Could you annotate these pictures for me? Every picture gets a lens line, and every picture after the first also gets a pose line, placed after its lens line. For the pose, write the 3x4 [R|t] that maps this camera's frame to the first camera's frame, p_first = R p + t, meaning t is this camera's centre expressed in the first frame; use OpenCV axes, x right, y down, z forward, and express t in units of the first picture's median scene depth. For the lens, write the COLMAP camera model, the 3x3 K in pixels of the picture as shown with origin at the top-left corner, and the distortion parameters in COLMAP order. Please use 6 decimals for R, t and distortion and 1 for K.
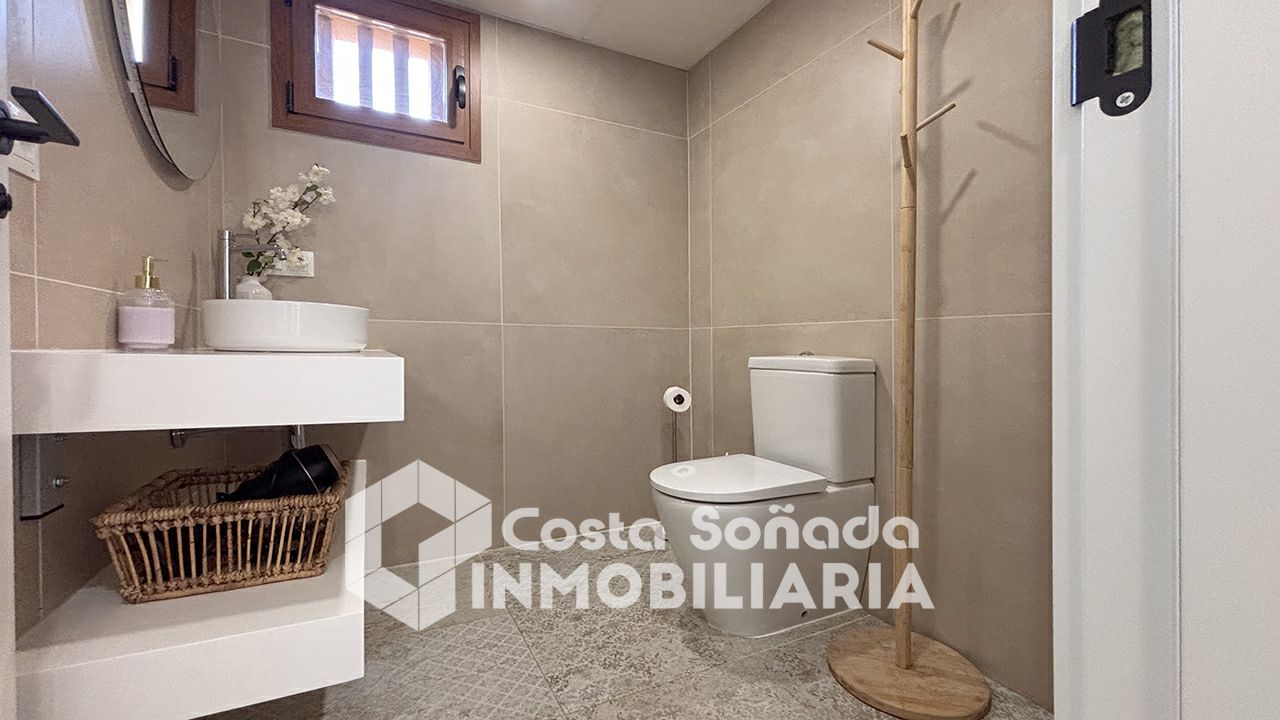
lens RADIAL K [[517.1, 0, 635.0], [0, 517.1, 356.7], [0, 0, 1]] dist [0.005771, 0.000061]
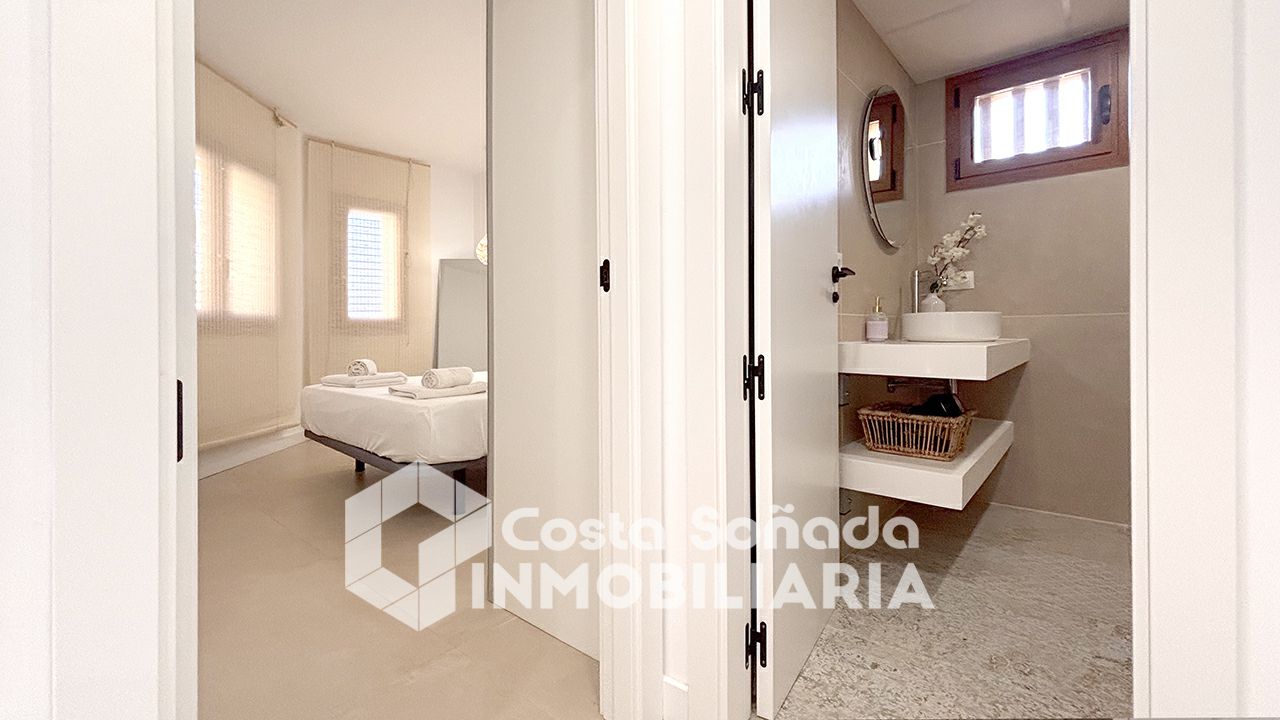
lens RADIAL K [[517.1, 0, 635.0], [0, 517.1, 356.7], [0, 0, 1]] dist [0.005771, 0.000061]
pose [[0.359996, 0.020209, -0.932735, 0.478349], [0.000610, 0.999760, 0.021897, 0.001094], [0.932953, -0.008452, 0.359898, -0.479906]]
